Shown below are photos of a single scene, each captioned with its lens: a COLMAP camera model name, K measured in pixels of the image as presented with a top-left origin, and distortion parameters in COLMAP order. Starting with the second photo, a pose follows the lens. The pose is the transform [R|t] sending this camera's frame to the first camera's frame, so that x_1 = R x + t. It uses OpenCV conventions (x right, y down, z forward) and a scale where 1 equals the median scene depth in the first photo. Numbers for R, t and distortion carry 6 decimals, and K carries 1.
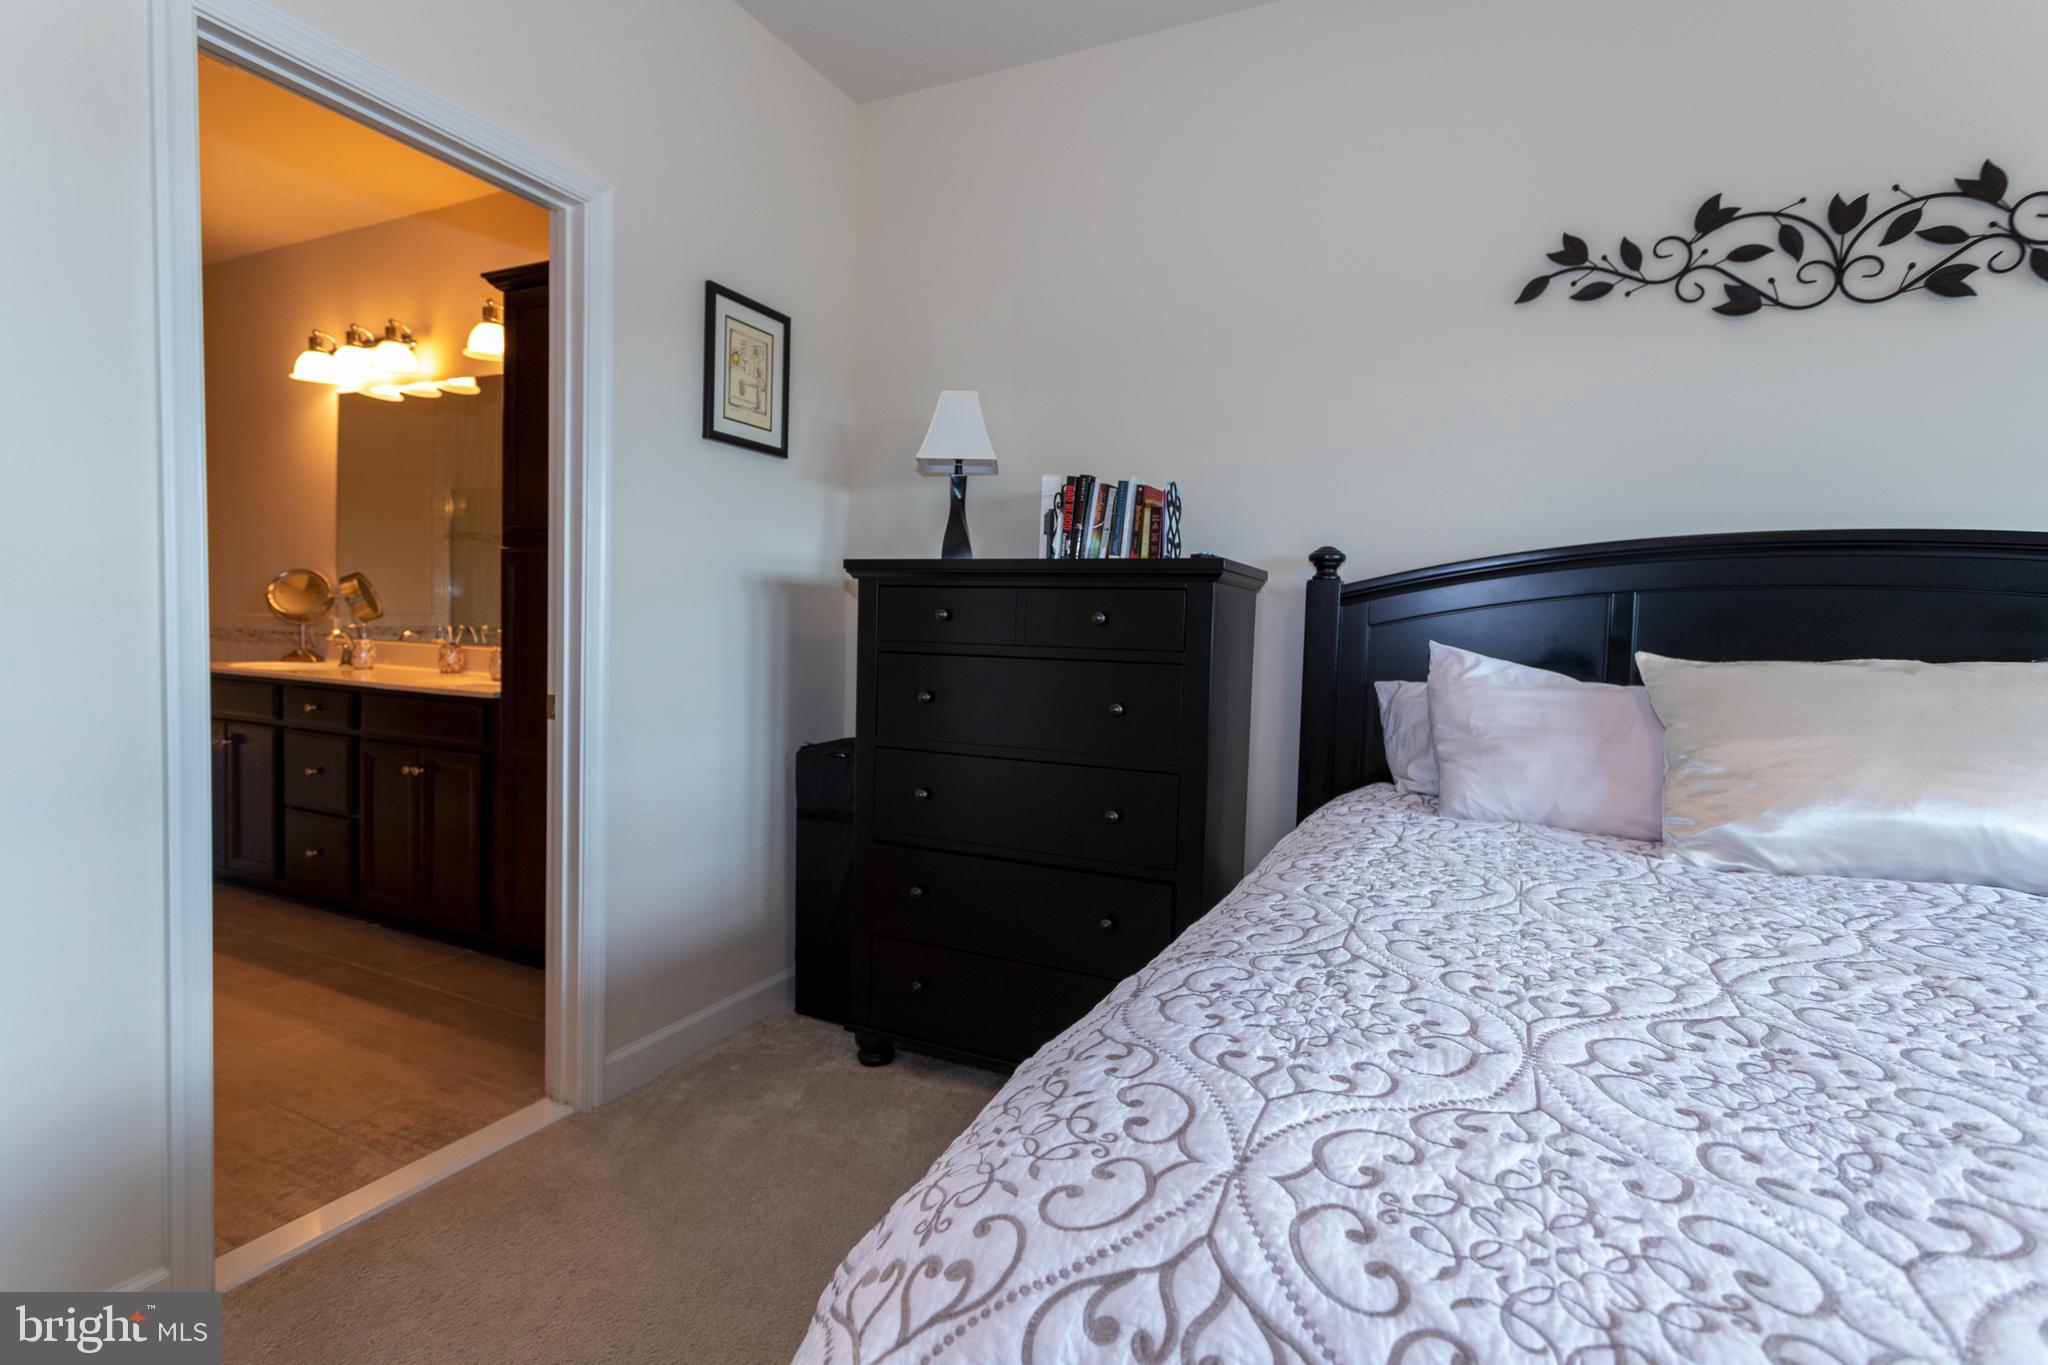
lens RADIAL K [[967.0, 0, 1027.5], [0, 967.0, 674.2], [0, 0, 1]] dist [0.001687, 0.000543]
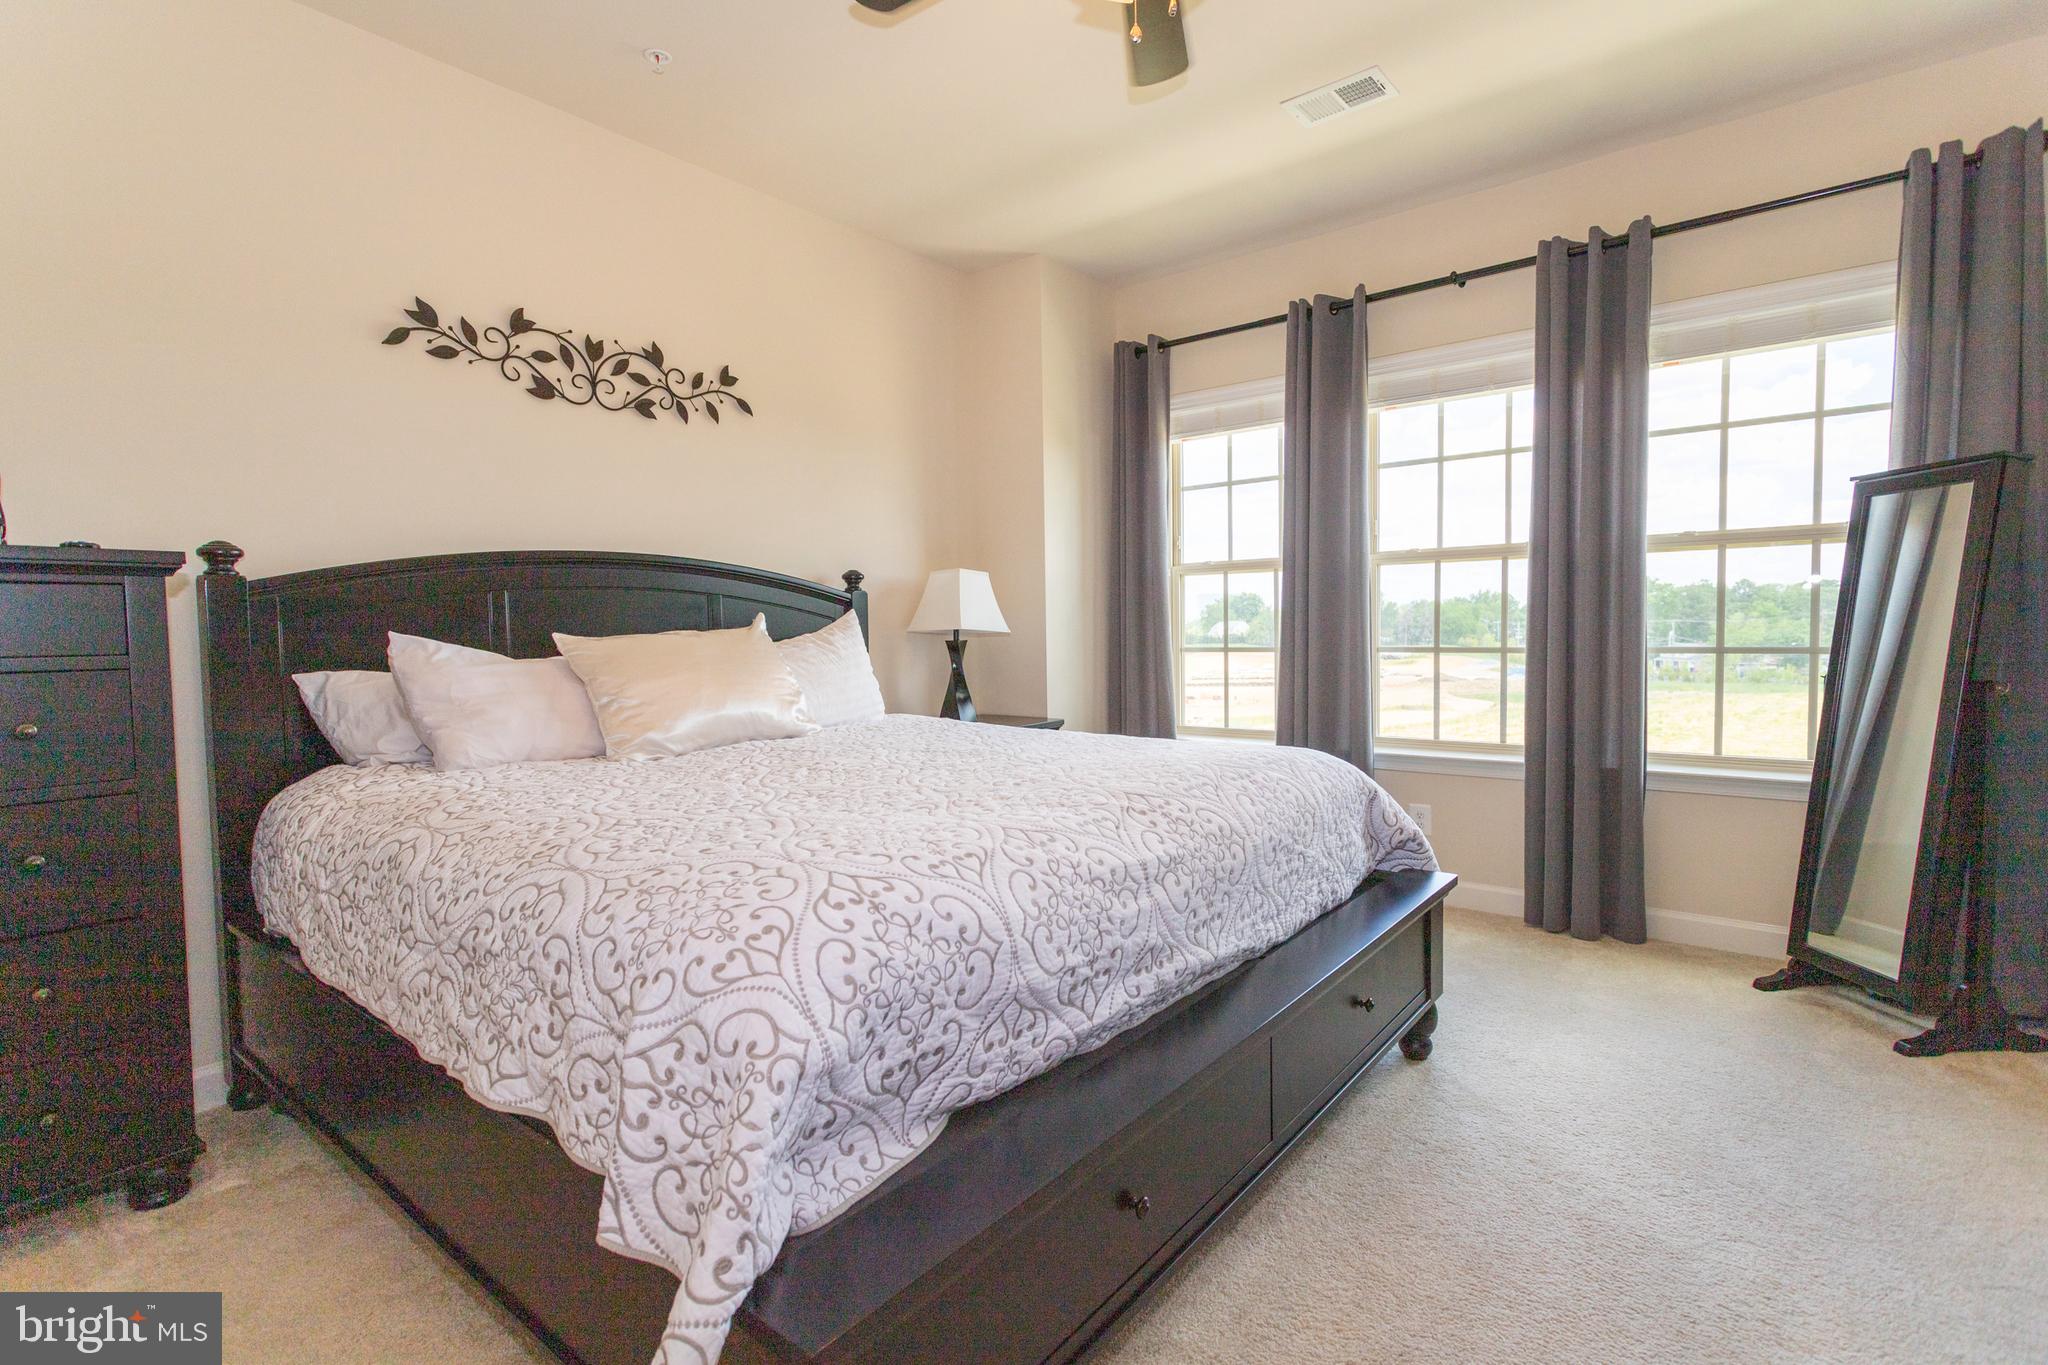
lens RADIAL K [[967.0, 0, 1027.5], [0, 967.0, 674.2], [0, 0, 1]] dist [0.001687, 0.000543]
pose [[0.224452, -0.078143, 0.971347, -0.552565], [0.071277, 0.995426, 0.063610, -0.002954], [-0.971875, 0.054957, 0.228995, -0.007817]]
